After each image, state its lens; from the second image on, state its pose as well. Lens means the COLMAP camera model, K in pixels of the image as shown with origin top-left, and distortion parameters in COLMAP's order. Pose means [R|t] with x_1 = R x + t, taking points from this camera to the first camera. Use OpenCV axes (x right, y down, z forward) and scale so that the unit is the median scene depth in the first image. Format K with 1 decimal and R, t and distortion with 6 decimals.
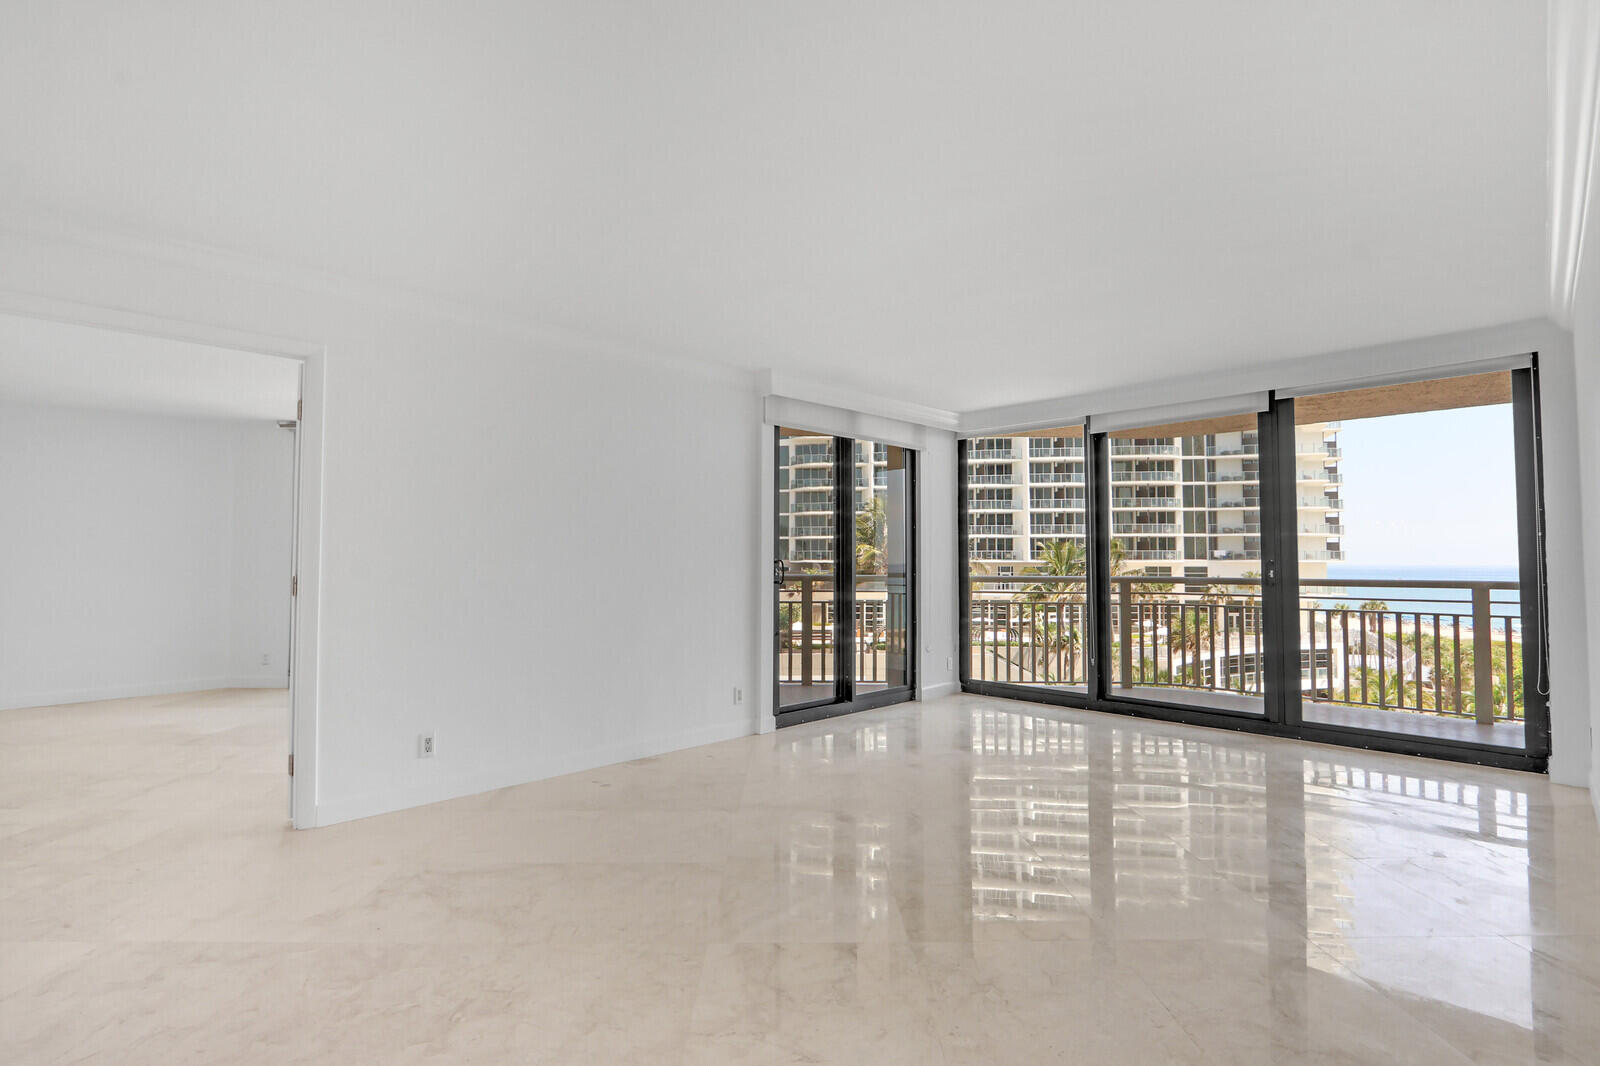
lens RADIAL K [[760.3, 0, 801.5], [0, 760.3, 534.6], [0, 0, 1]] dist [-0.001914, -0.001755]
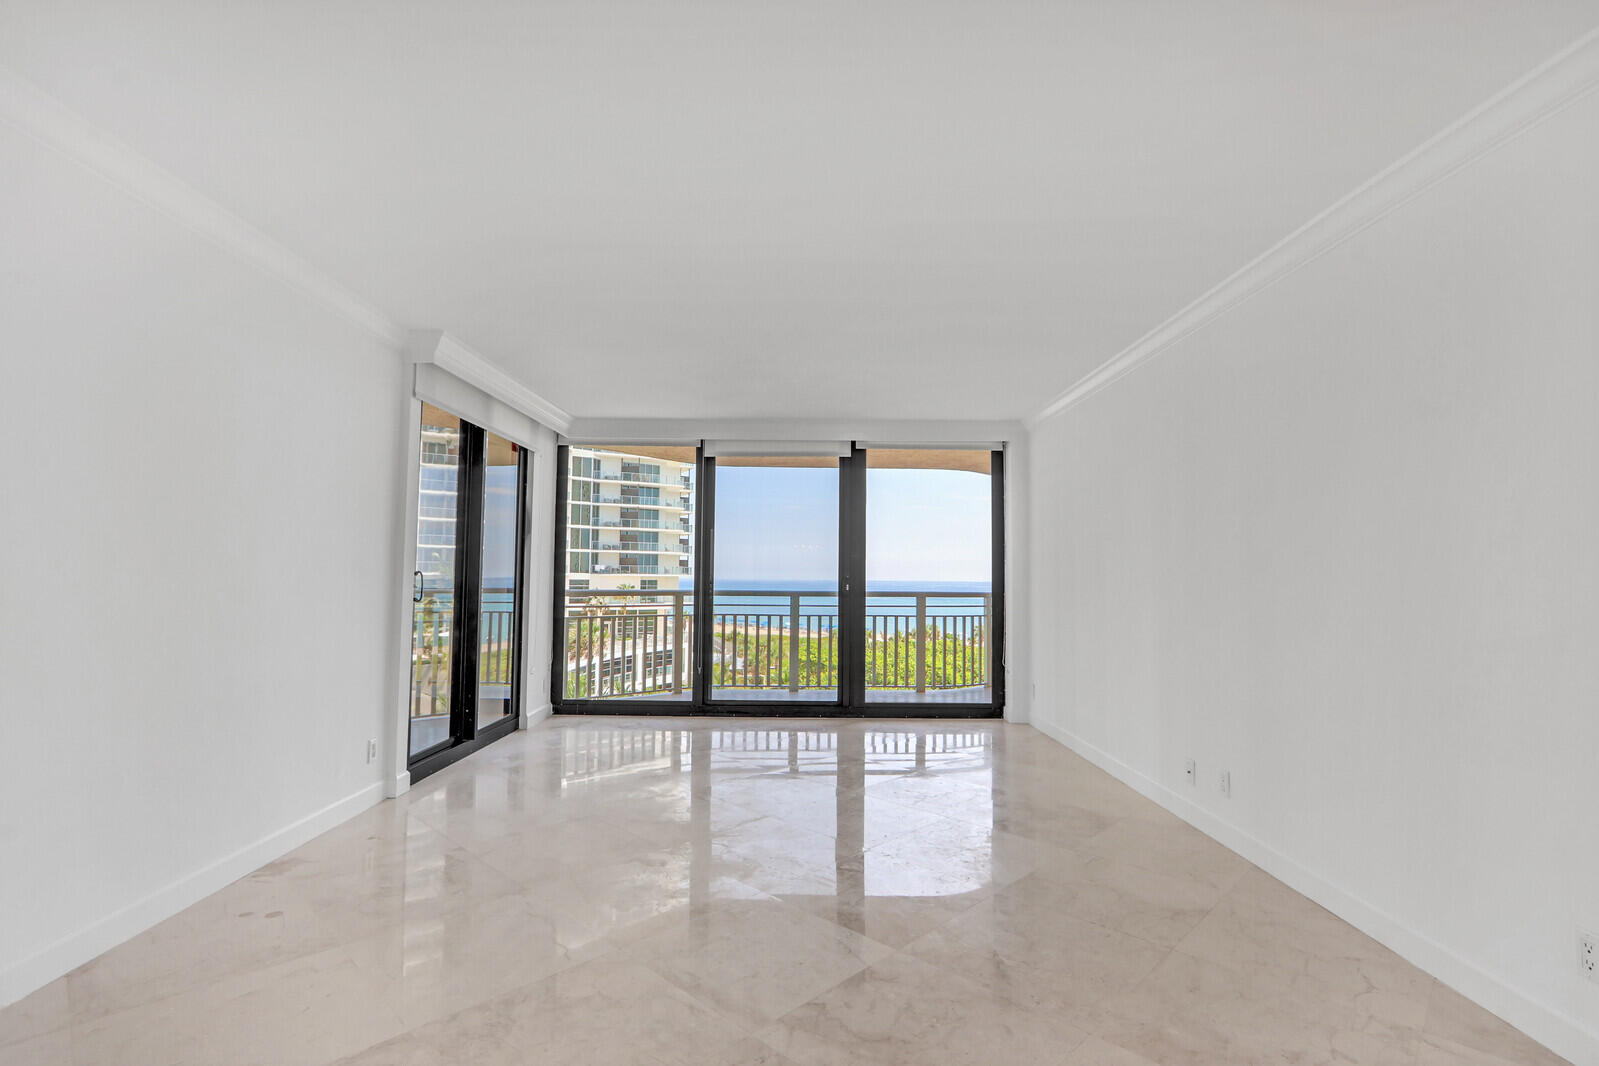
lens RADIAL K [[759.8, 0, 785.5], [0, 759.8, 535.4], [0, 0, 1]] dist [-0.001914, -0.001755]
pose [[0.707873, 0.045360, 0.704881, -0.298894], [-0.034625, 0.998965, -0.029513, 0.005942], [-0.705490, -0.003515, 0.708711, 0.163155]]
